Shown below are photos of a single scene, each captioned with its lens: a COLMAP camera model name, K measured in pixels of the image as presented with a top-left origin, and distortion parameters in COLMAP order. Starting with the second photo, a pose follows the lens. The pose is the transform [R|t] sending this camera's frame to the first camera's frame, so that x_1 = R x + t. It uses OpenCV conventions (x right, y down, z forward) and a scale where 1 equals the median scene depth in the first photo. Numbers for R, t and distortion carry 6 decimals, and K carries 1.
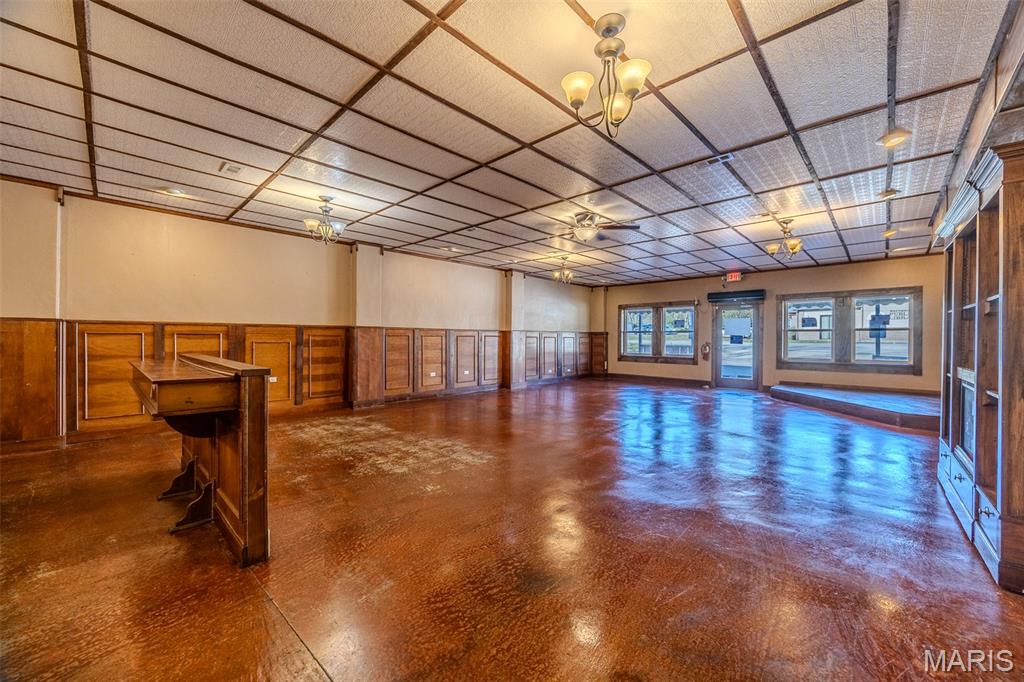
lens RADIAL K [[389.0, 0, 518.4], [0, 389.0, 339.7], [0, 0, 1]] dist [-0.002500, 0.000130]
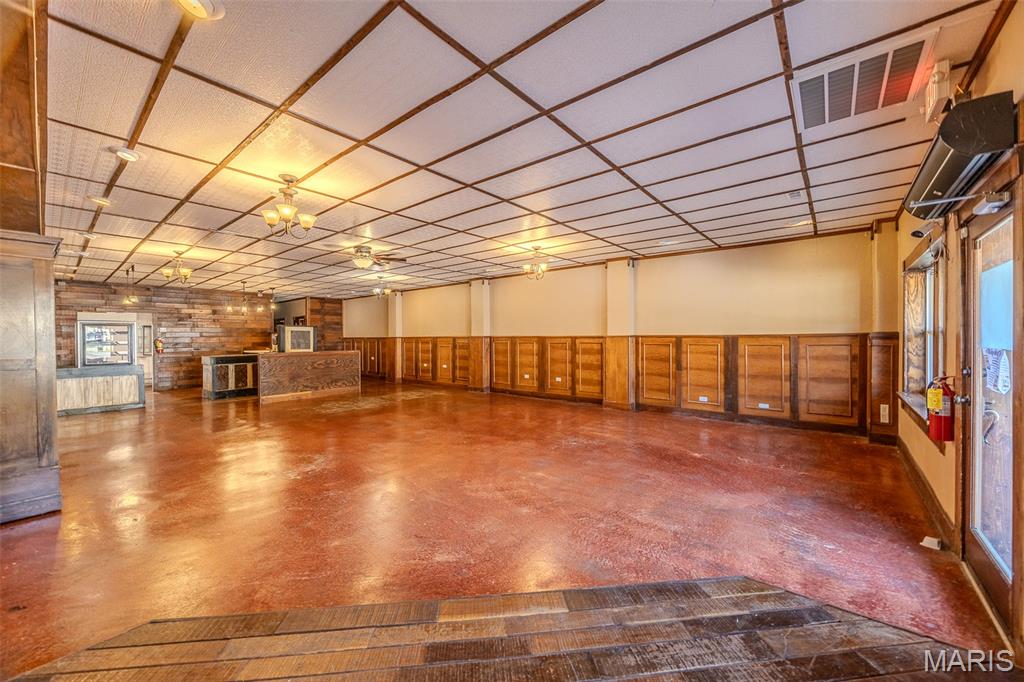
lens RADIAL K [[389.0, 0, 514.4], [0, 389.0, 341.3], [0, 0, 1]] dist [-0.002500, 0.000130]
pose [[0.069238, 0.004209, -0.997591, 1.567614], [0.000108, 0.999991, 0.004227, -0.030476], [0.997600, -0.000400, 0.069237, 1.524365]]
